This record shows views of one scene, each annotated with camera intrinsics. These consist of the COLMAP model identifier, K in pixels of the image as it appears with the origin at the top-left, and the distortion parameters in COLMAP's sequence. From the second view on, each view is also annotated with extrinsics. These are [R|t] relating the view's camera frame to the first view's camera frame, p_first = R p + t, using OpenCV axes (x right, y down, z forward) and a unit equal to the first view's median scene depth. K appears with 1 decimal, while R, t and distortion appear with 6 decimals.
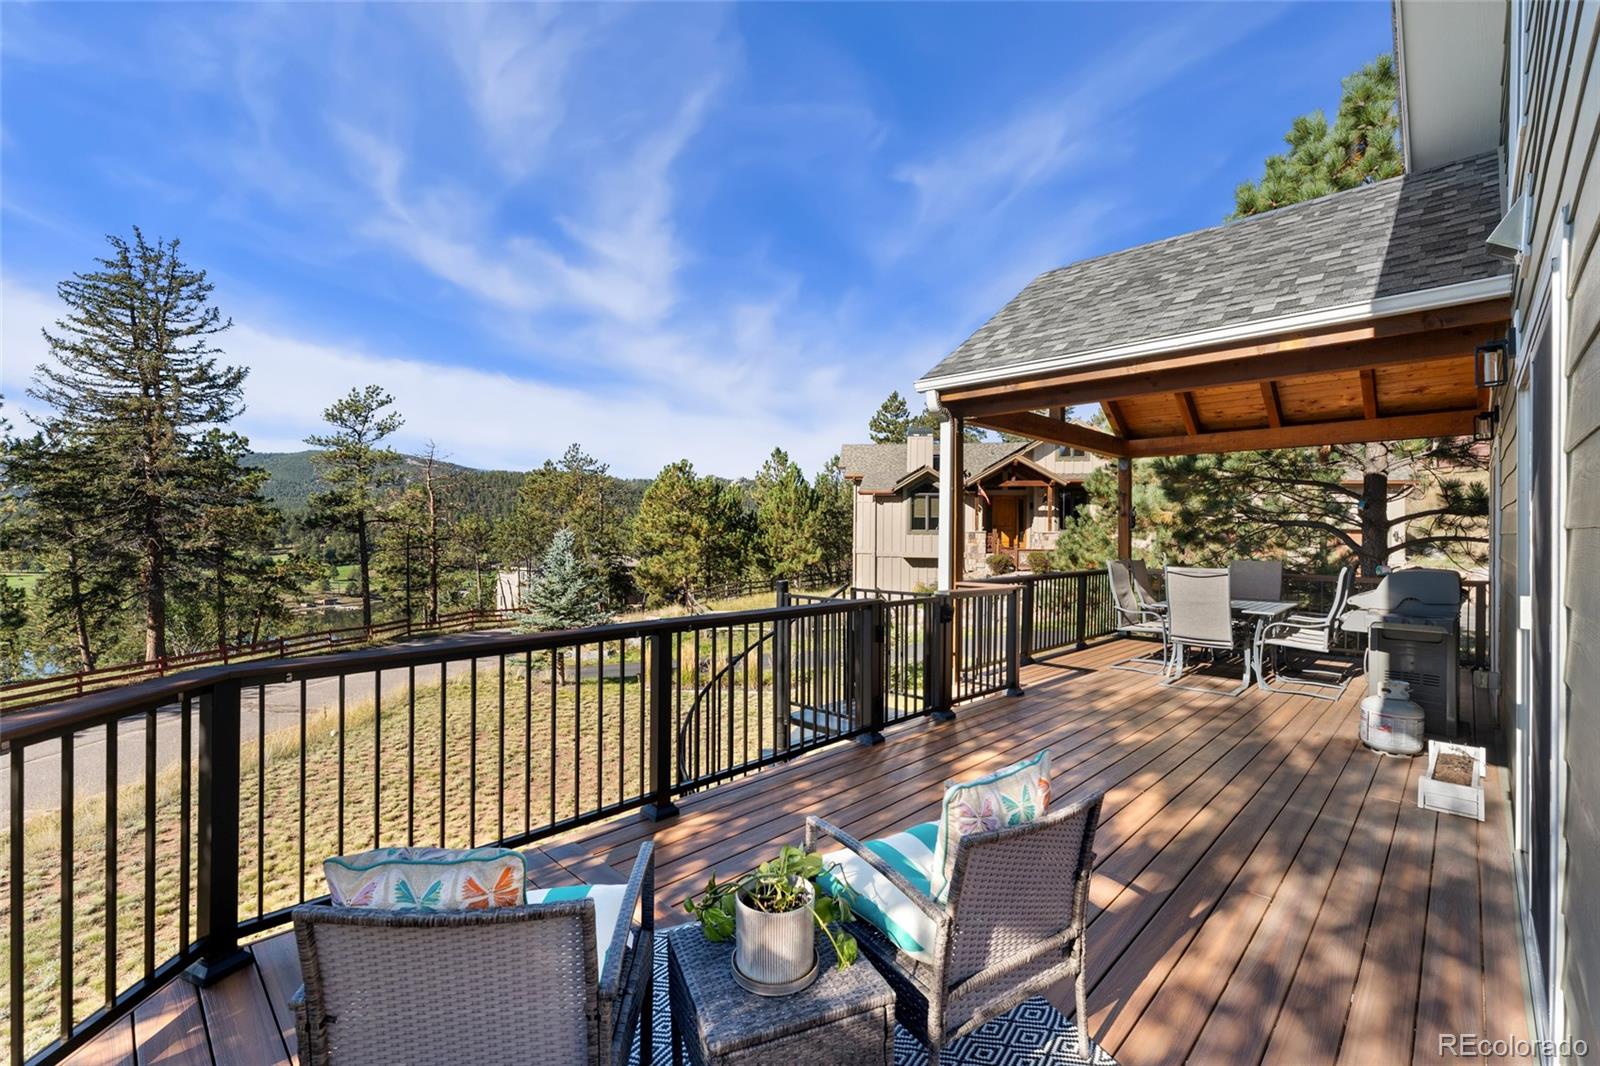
lens RADIAL K [[693.2, 0, 789.2], [0, 693.2, 531.5], [0, 0, 1]] dist [0.000125, -0.000888]
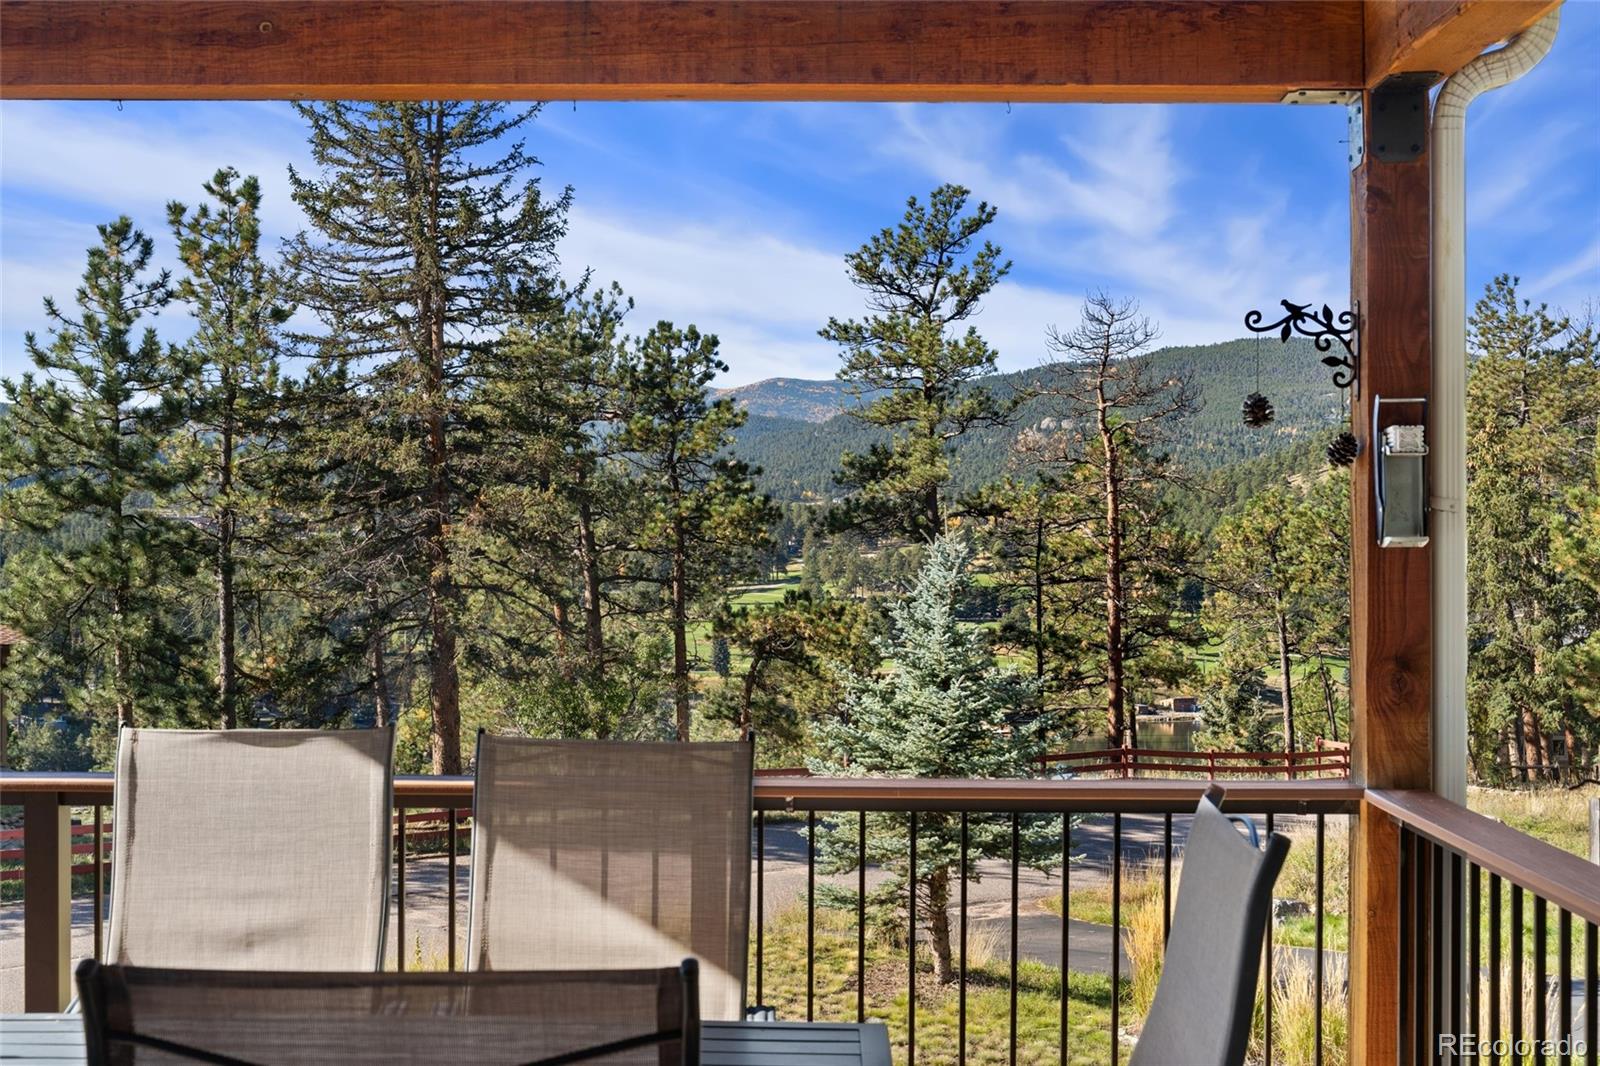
lens RADIAL K [[1921.4, 0, 796.8], [0, 1921.4, 522.3], [0, 0, 1]] dist [-0.002173, 0.000000]
pose [[0.695455, -0.007242, -0.718533, 0.161213], [0.001684, 0.999963, -0.008449, -0.000311], [0.718567, 0.004666, 0.695442, 0.138360]]
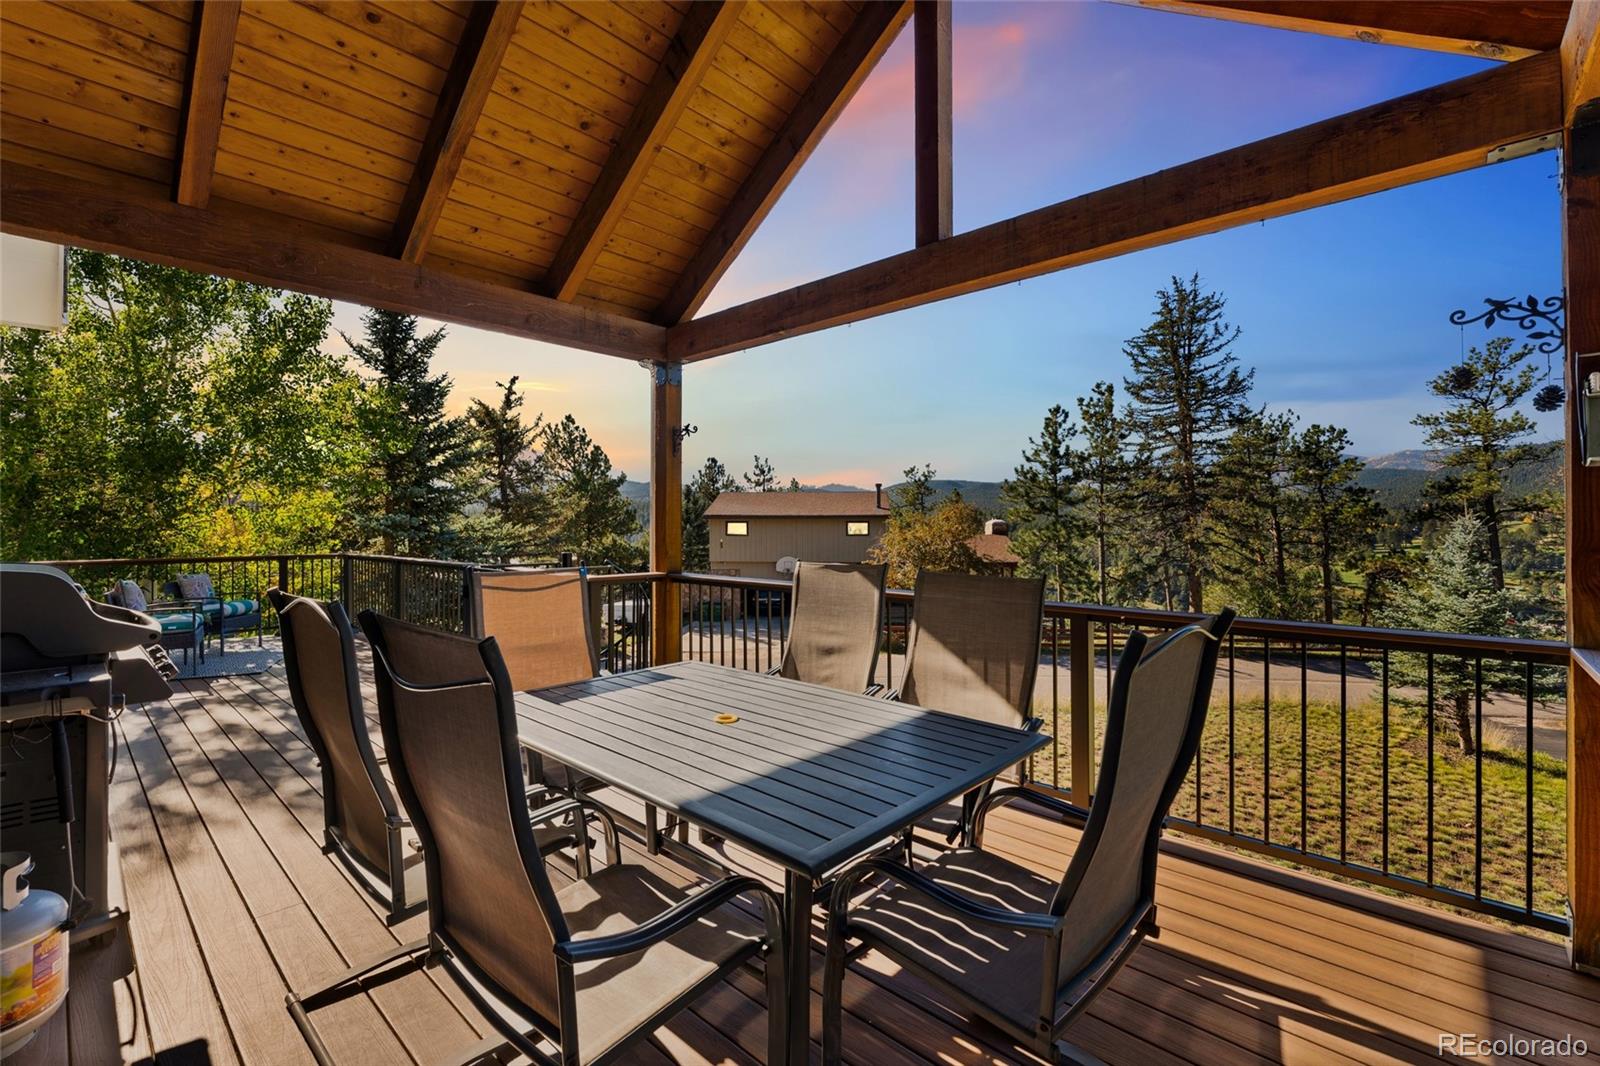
lens RADIAL K [[693.2, 0, 795.1], [0, 693.2, 517.5], [0, 0, 1]] dist [0.000125, -0.000888]
pose [[0.035891, -0.015977, -0.999228, 0.156541], [0.001909, 0.999871, -0.015919, 0.004162], [0.999354, -0.001336, 0.035917, 0.171813]]
